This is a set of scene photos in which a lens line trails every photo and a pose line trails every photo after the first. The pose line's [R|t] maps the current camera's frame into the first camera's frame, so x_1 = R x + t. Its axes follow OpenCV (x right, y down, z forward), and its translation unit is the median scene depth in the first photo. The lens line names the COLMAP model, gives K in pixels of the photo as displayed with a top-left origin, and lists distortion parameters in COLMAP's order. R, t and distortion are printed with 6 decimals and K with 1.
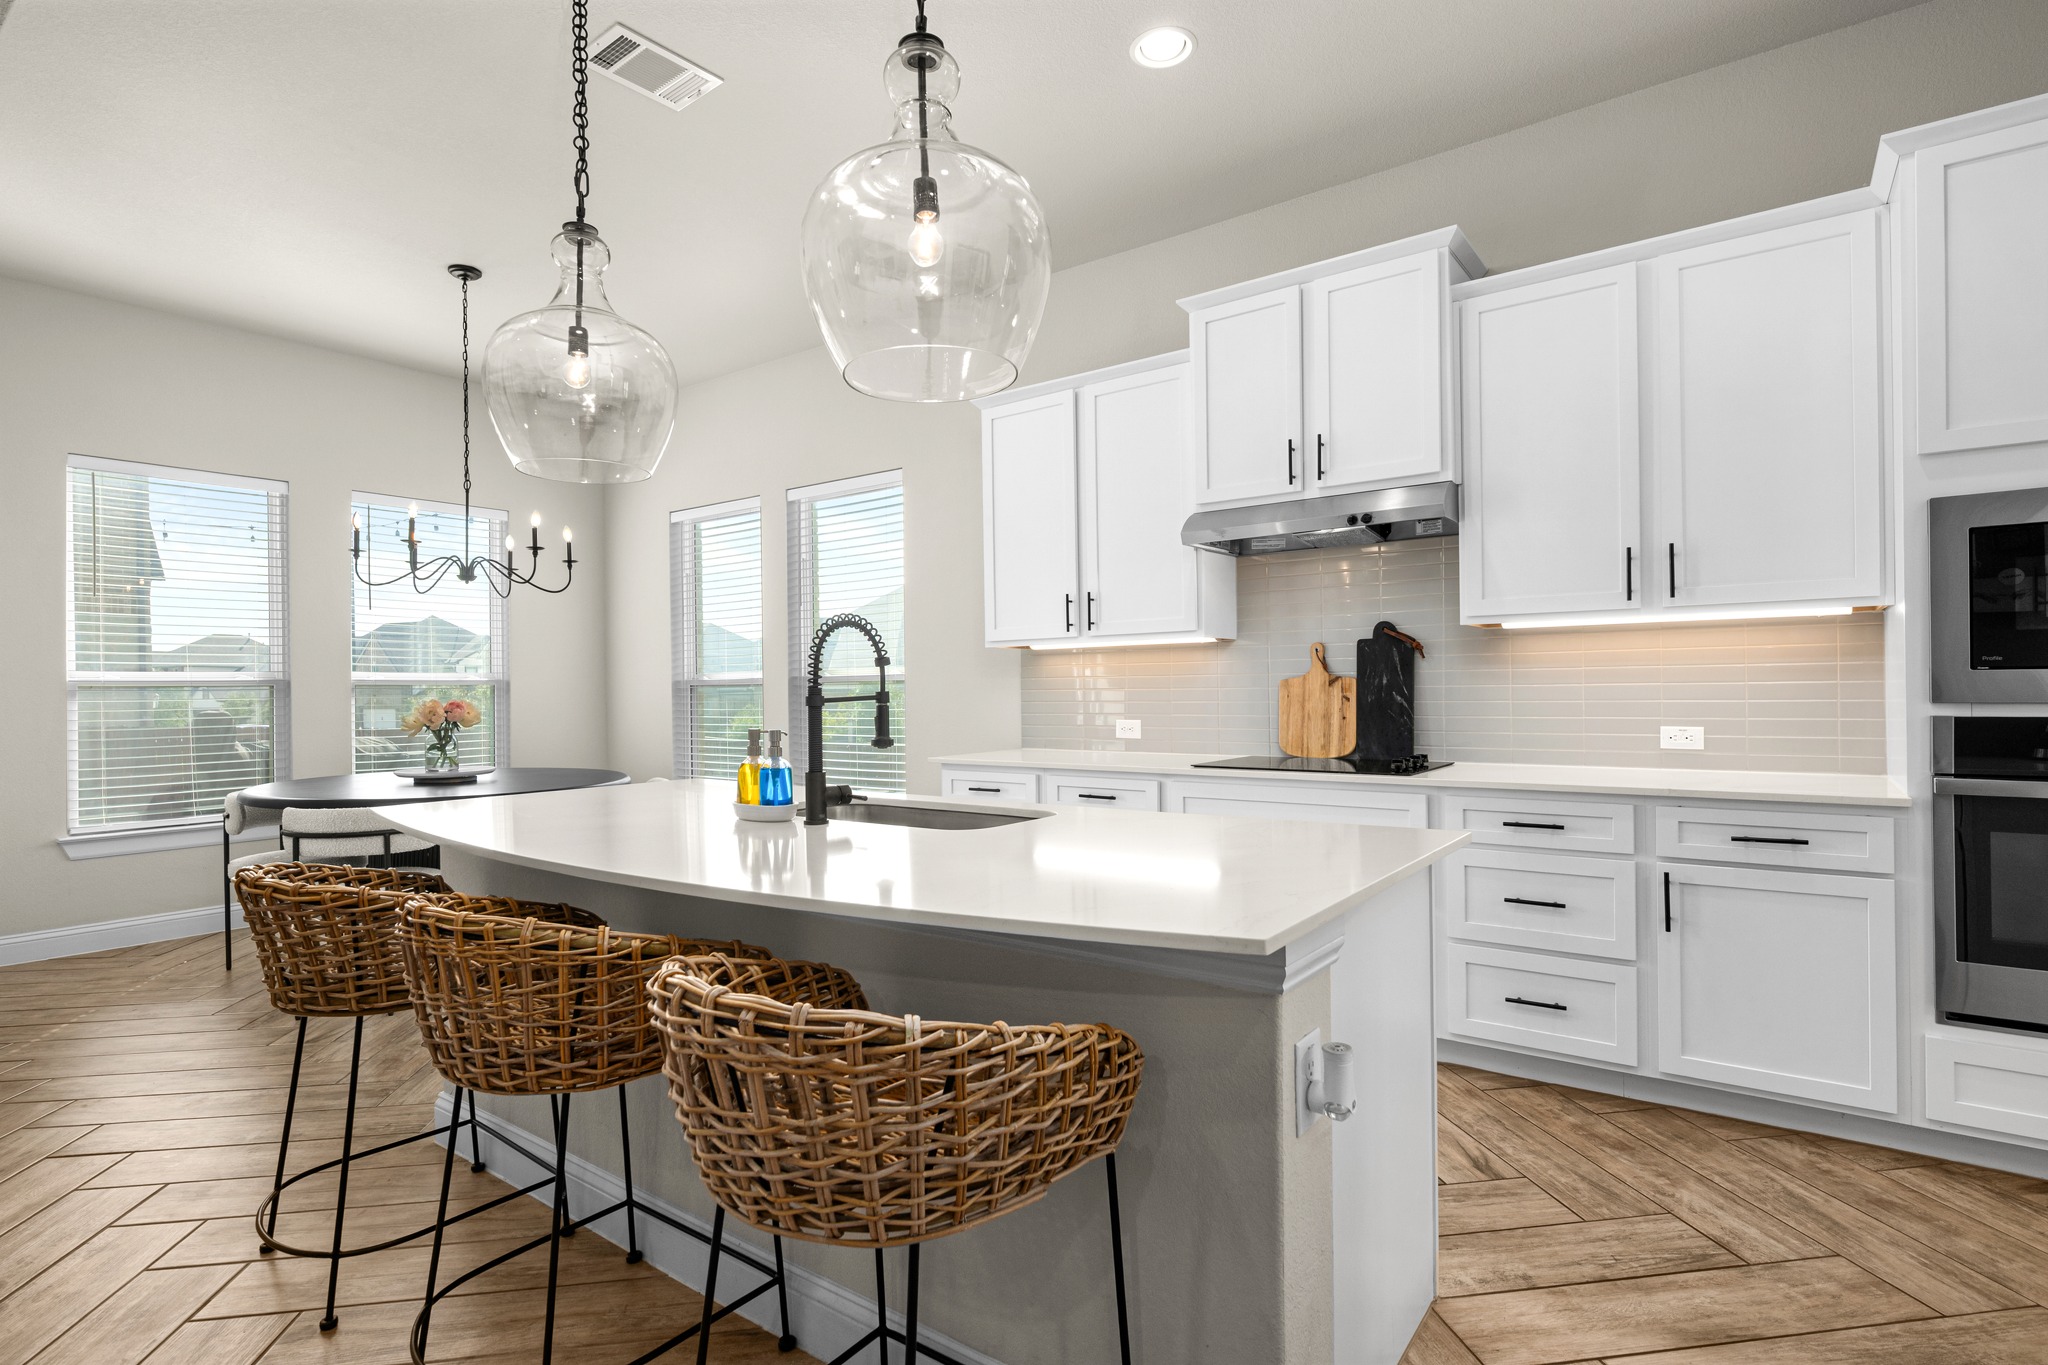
lens RADIAL K [[963.8, 0, 1017.3], [0, 963.8, 683.8], [0, 0, 1]] dist [0.010780, -0.000170]
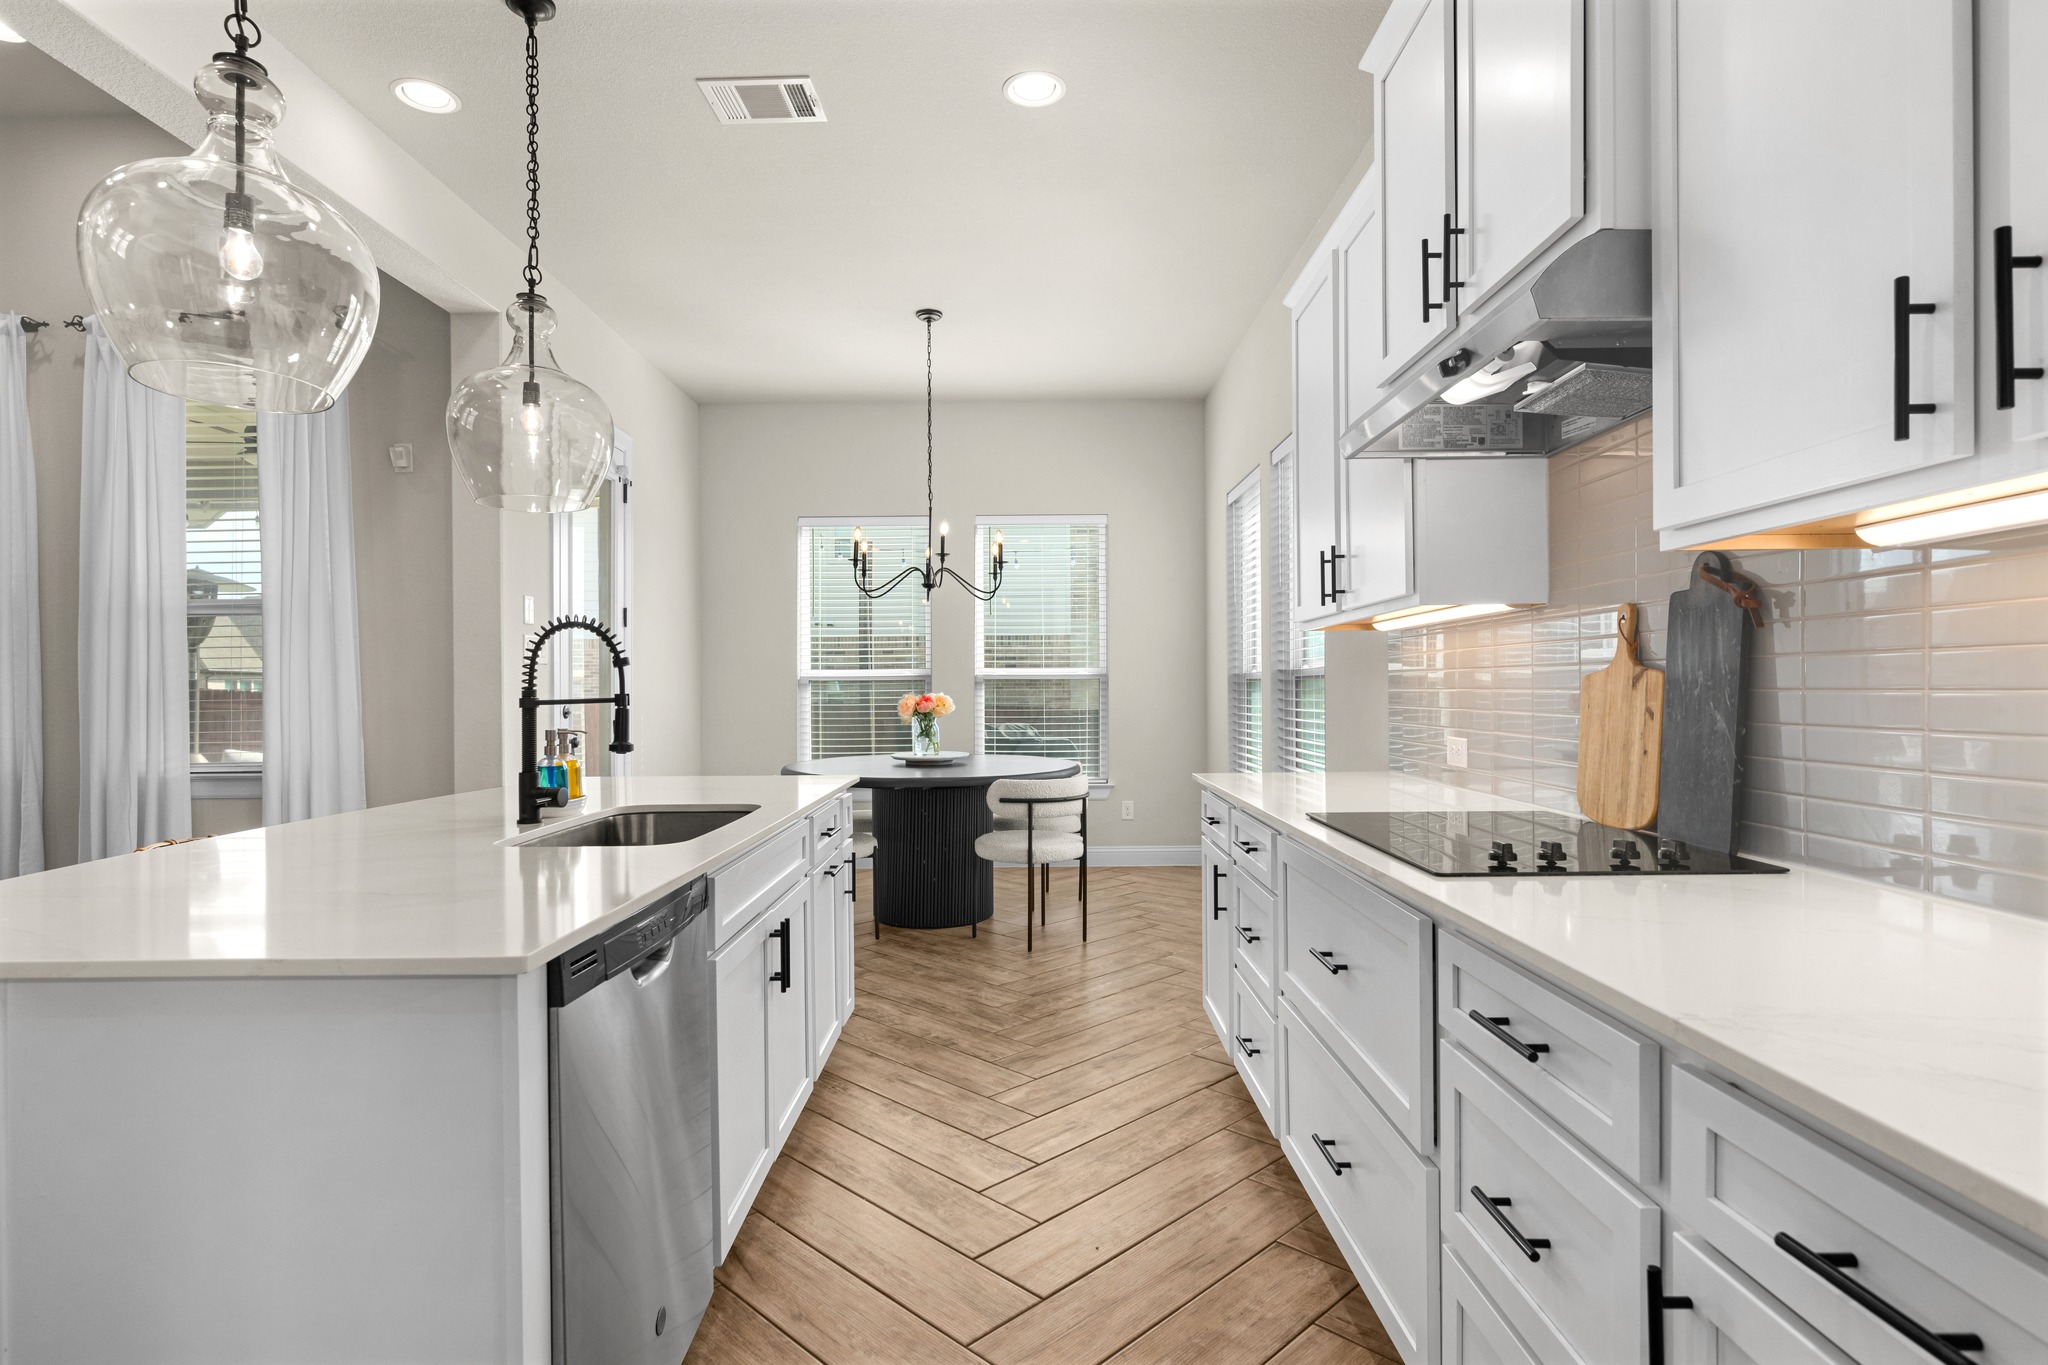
lens RADIAL K [[1038.9, 0, 1024.0], [0, 1038.9, 682.5], [0, 0, 1]] dist [-0.000499, 0.000072]
pose [[0.614699, 0.002751, -0.788757, 0.568594], [0.004025, 0.999970, 0.006624, -0.005254], [0.788752, -0.007247, 0.614669, 0.423973]]
